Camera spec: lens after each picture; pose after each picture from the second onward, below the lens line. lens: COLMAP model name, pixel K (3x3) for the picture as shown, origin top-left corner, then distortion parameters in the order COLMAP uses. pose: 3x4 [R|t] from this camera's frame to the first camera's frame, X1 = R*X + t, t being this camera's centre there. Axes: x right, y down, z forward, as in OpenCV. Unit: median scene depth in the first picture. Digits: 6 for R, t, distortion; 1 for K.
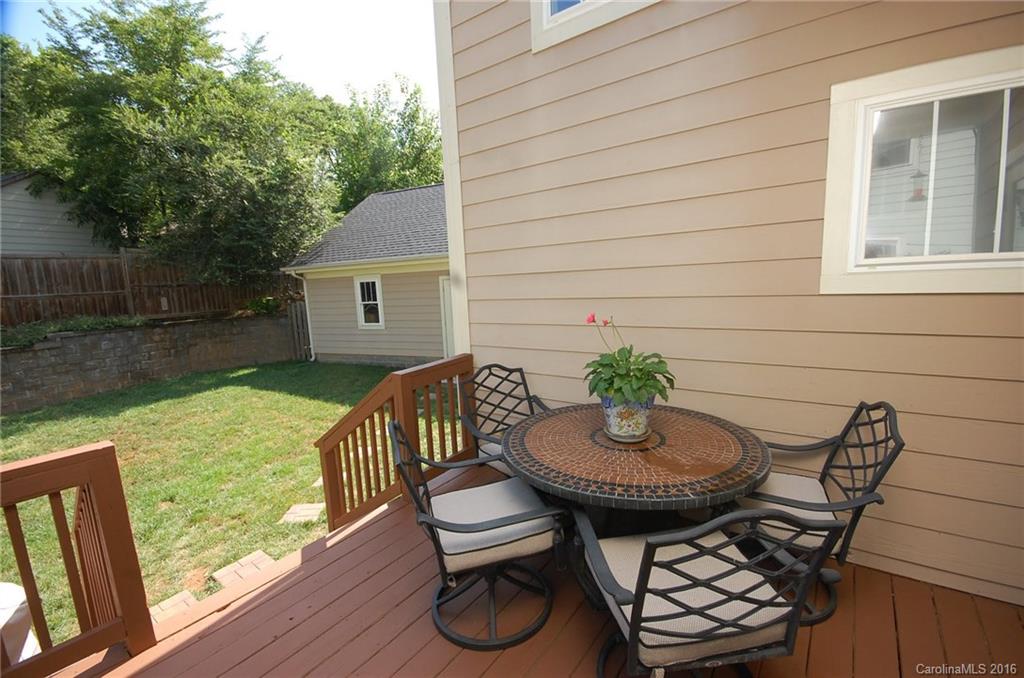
lens RADIAL K [[450.3, 0, 512.0], [0, 450.3, 339.0], [0, 0, 1]] dist [0.018044, -0.014693]
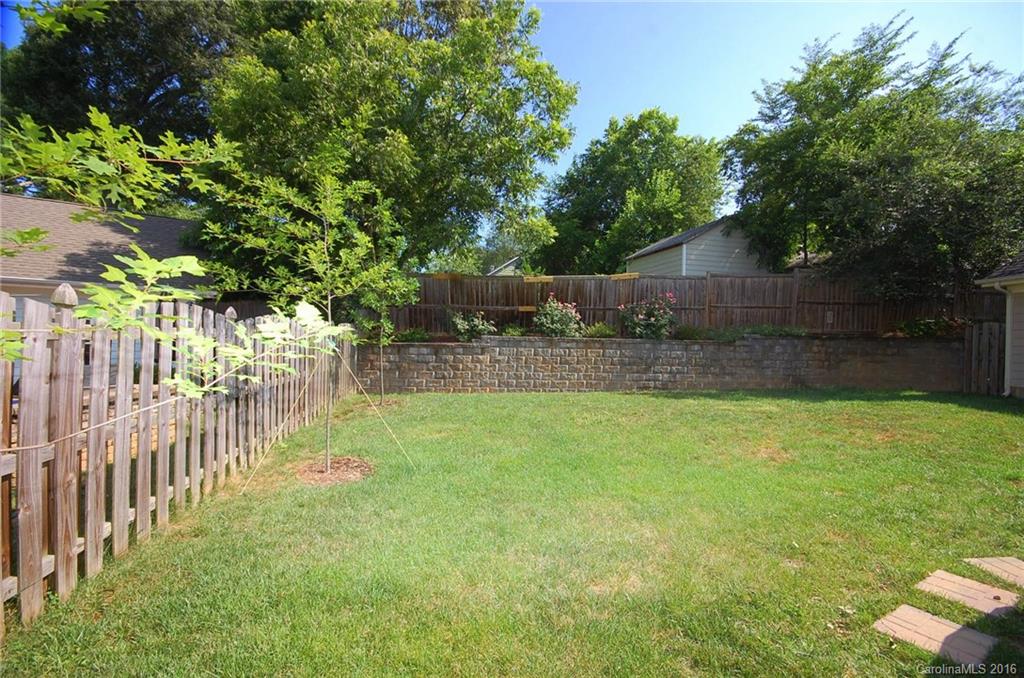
lens RADIAL K [[450.3, 0, 512.0], [0, 450.3, 339.0], [0, 0, 1]] dist [0.018044, -0.014693]
pose [[0.508318, 0.055240, -0.859396, -0.223373], [-0.156473, 0.987254, -0.029093, 0.116479], [0.846835, 0.149261, 0.510482, -0.161865]]
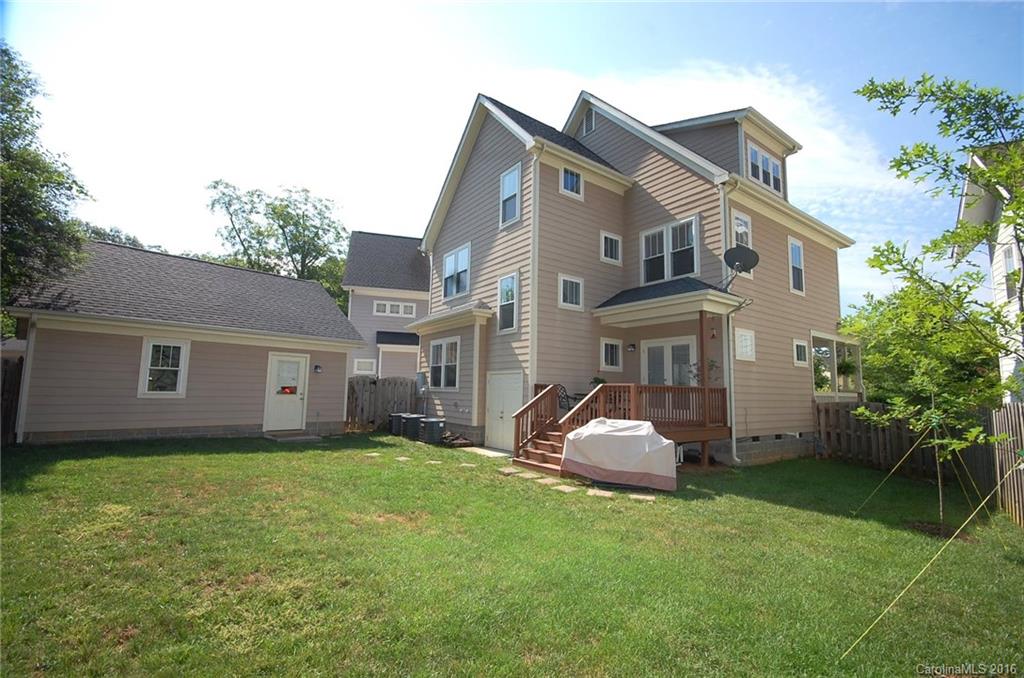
lens RADIAL K [[450.3, 0, 512.0], [0, 450.3, 339.0], [0, 0, 1]] dist [0.018044, -0.014693]
pose [[0.299525, 0.178285, 0.937283, -0.949374], [0.090038, 0.972720, -0.213799, 0.115932], [-0.949831, 0.148429, 0.275301, 0.080188]]
